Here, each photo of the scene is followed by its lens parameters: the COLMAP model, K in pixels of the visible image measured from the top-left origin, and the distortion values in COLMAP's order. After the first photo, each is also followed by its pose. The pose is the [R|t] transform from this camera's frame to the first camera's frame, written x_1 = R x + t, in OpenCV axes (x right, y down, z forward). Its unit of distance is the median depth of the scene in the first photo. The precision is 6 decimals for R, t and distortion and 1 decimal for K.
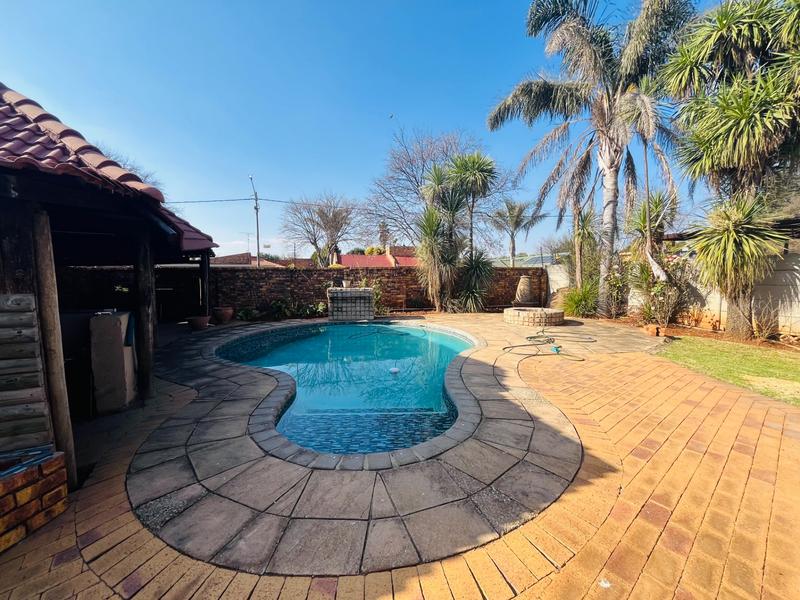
lens RADIAL K [[327.2, 0, 399.6], [0, 327.2, 300.5], [0, 0, 1]] dist [-0.007502, 0.000582]
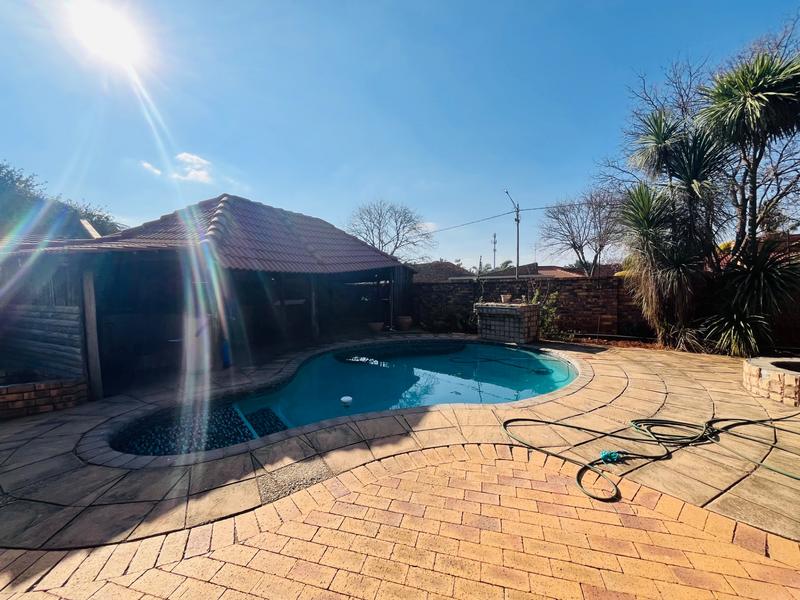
lens RADIAL K [[327.2, 0, 399.7], [0, 327.2, 298.1], [0, 0, 1]] dist [-0.007502, 0.000582]
pose [[0.593349, 0.020994, -0.804672, 0.330995], [-0.047929, 0.998808, -0.009283, -0.027854], [0.803517, 0.044075, 0.593647, 0.235241]]
